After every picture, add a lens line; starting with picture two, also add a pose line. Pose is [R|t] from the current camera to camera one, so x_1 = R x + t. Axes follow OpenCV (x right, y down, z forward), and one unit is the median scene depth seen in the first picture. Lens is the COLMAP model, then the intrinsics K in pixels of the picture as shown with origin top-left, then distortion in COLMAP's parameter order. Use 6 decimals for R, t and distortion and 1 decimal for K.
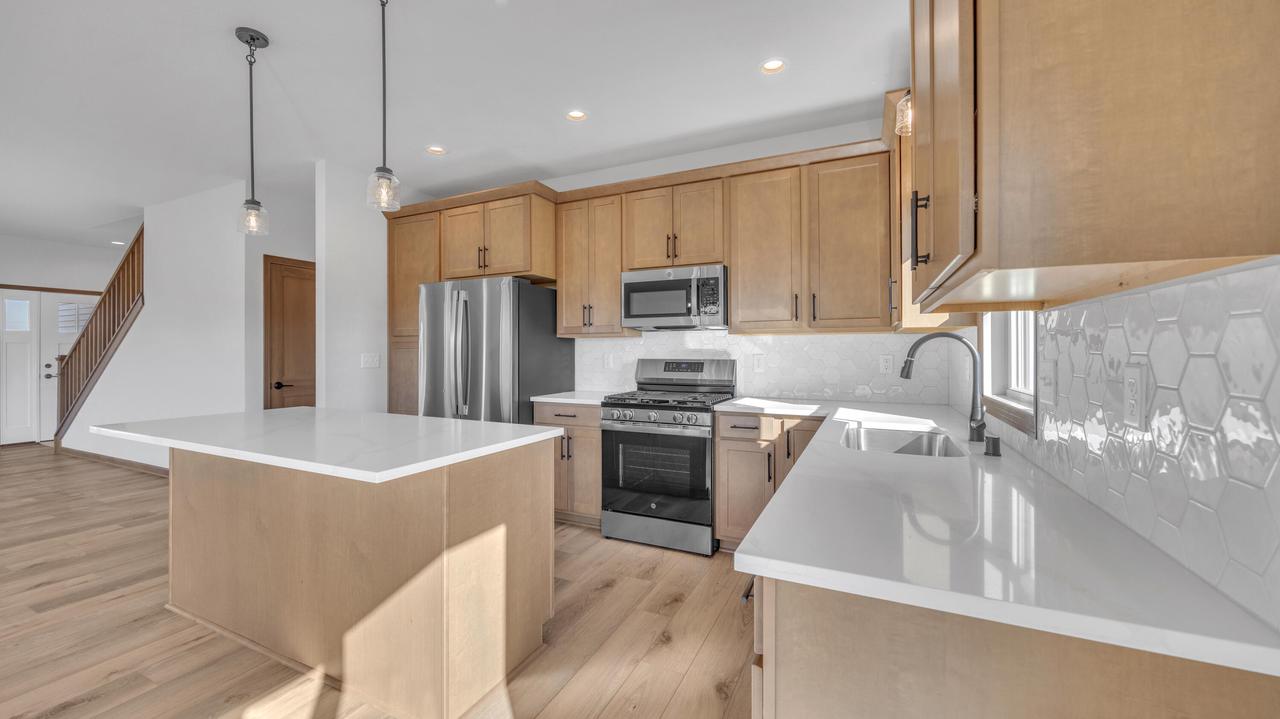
lens RADIAL K [[490.8, 0, 637.0], [0, 490.8, 360.1], [0, 0, 1]] dist [-0.001214, 0.000292]
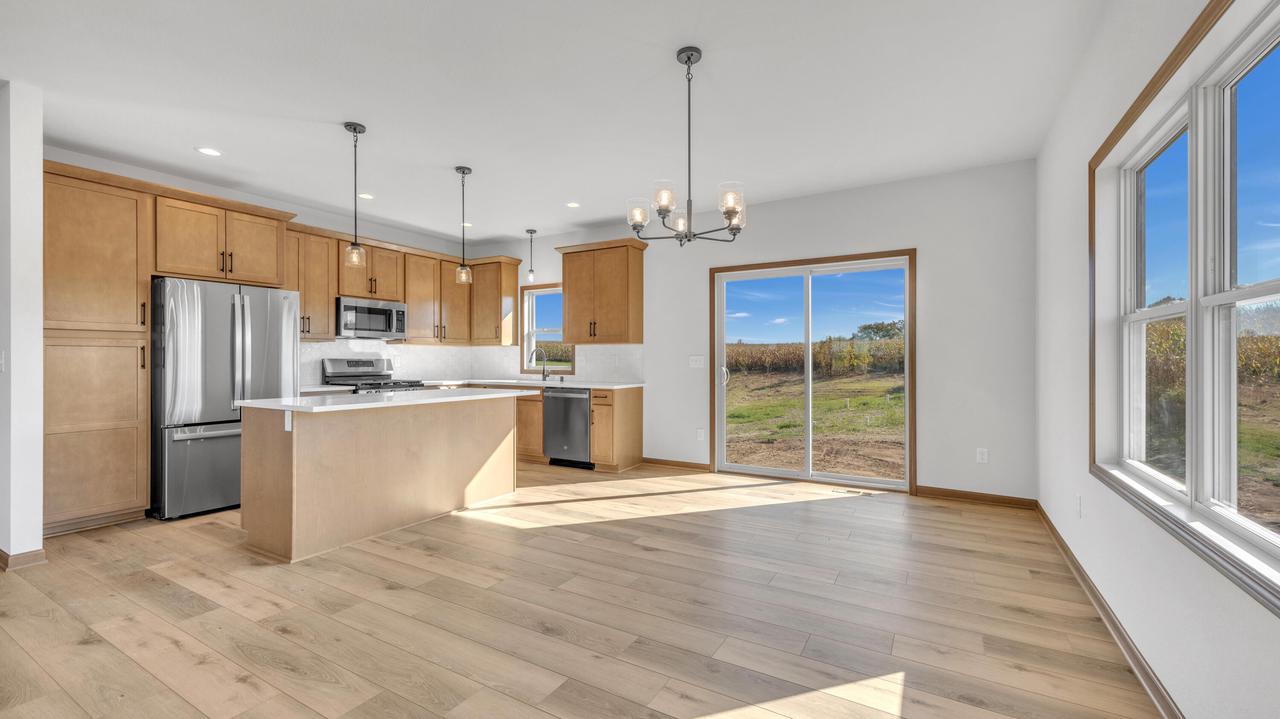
lens RADIAL K [[524.4, 0, 635.2], [0, 524.4, 358.8], [0, 0, 1]] dist [0.011025, -0.000420]
pose [[0.077041, 0.003135, 0.997023, -1.670704], [0.018250, 0.999823, -0.004554, 0.024267], [-0.996861, 0.018546, 0.076970, 0.052293]]
